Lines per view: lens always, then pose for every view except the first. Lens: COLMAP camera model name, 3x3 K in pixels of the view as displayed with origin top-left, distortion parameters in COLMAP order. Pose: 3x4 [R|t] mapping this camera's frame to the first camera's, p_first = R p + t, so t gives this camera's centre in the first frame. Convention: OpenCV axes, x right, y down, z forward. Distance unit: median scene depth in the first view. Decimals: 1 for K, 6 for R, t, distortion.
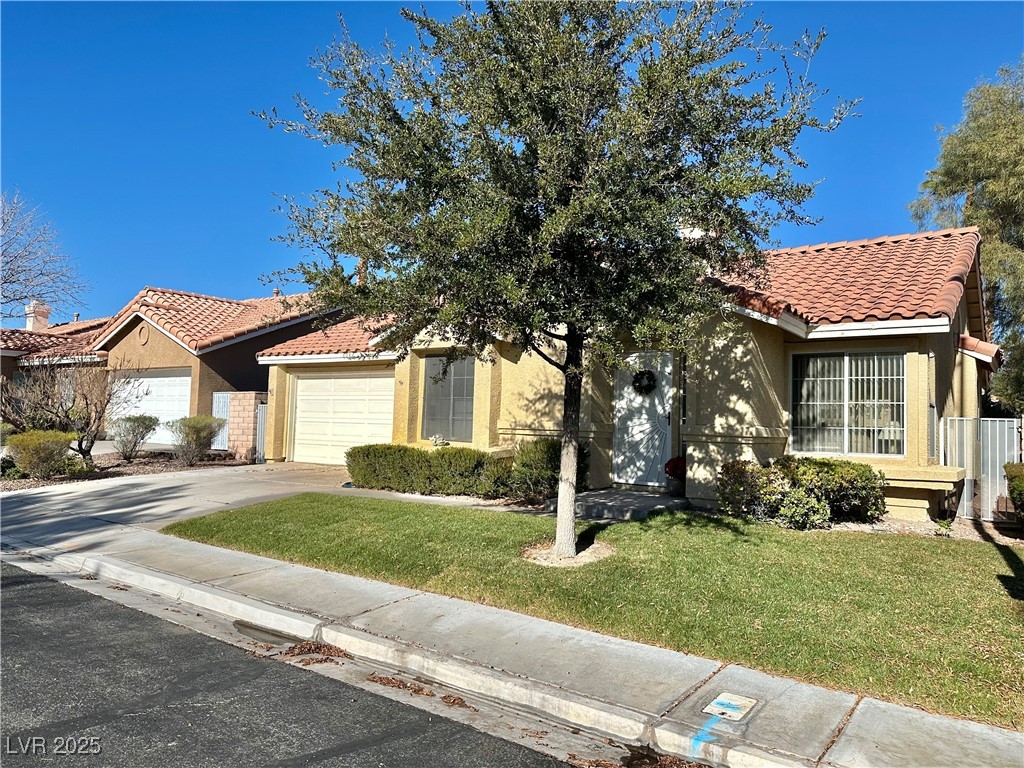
lens RADIAL K [[715.4, 0, 515.8], [0, 715.4, 384.0], [0, 0, 1]] dist [0.028712, -0.014429]
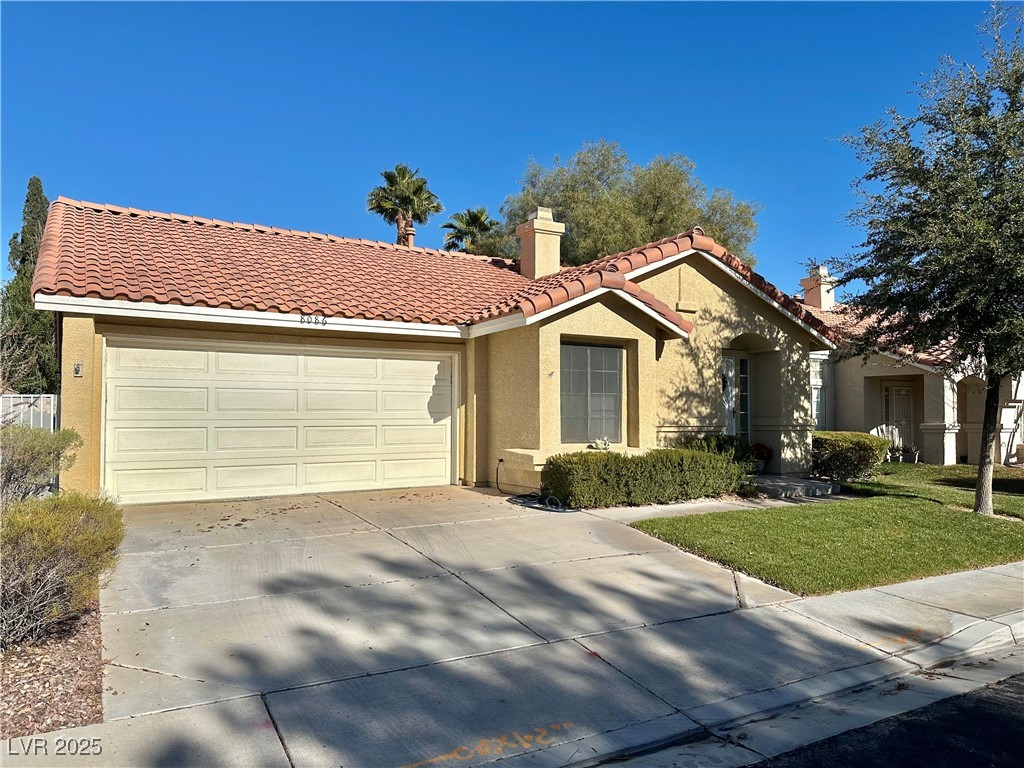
lens RADIAL K [[715.4, 0, 509.8], [0, 715.4, 388.1], [0, 0, 1]] dist [0.028712, -0.014429]
pose [[0.412367, 0.005585, 0.911001, -1.048976], [-0.044214, 0.998926, 0.013890, 0.005450], [-0.909944, -0.046007, 0.412171, 0.825480]]
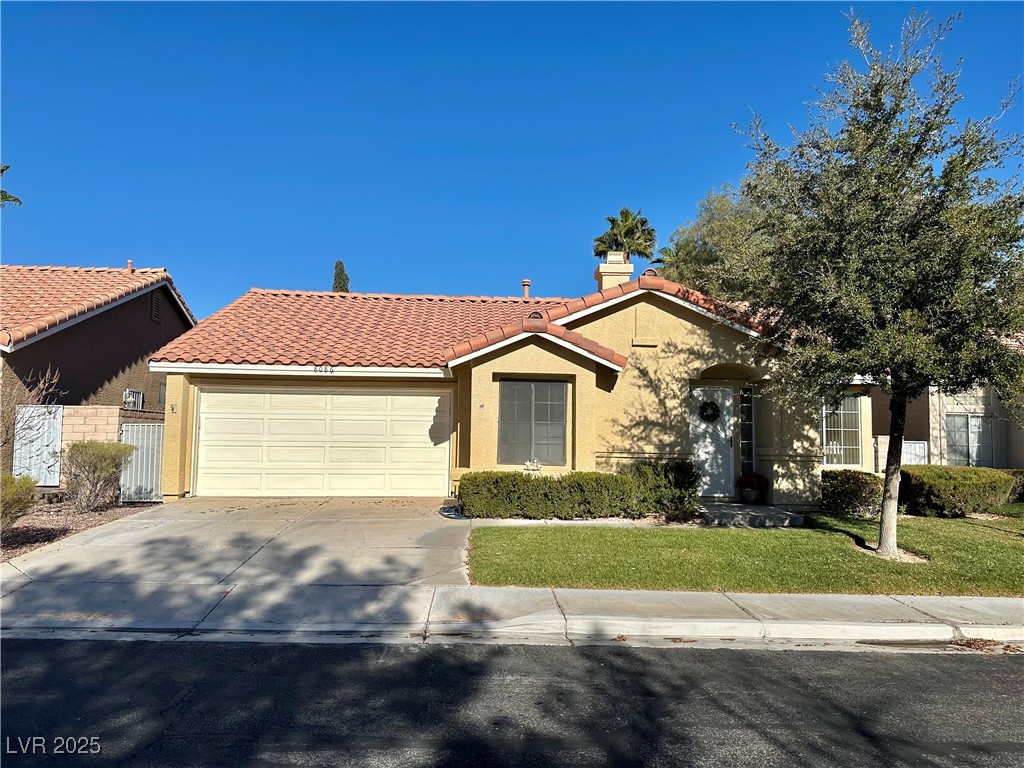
lens RADIAL K [[715.4, 0, 513.6], [0, 715.4, 380.4], [0, 0, 1]] dist [0.028712, -0.014429]
pose [[0.788522, 0.034331, 0.614047, -0.834684], [-0.028885, 0.999406, -0.018784, -0.023432], [-0.614327, -0.002925, 0.789046, 0.243680]]
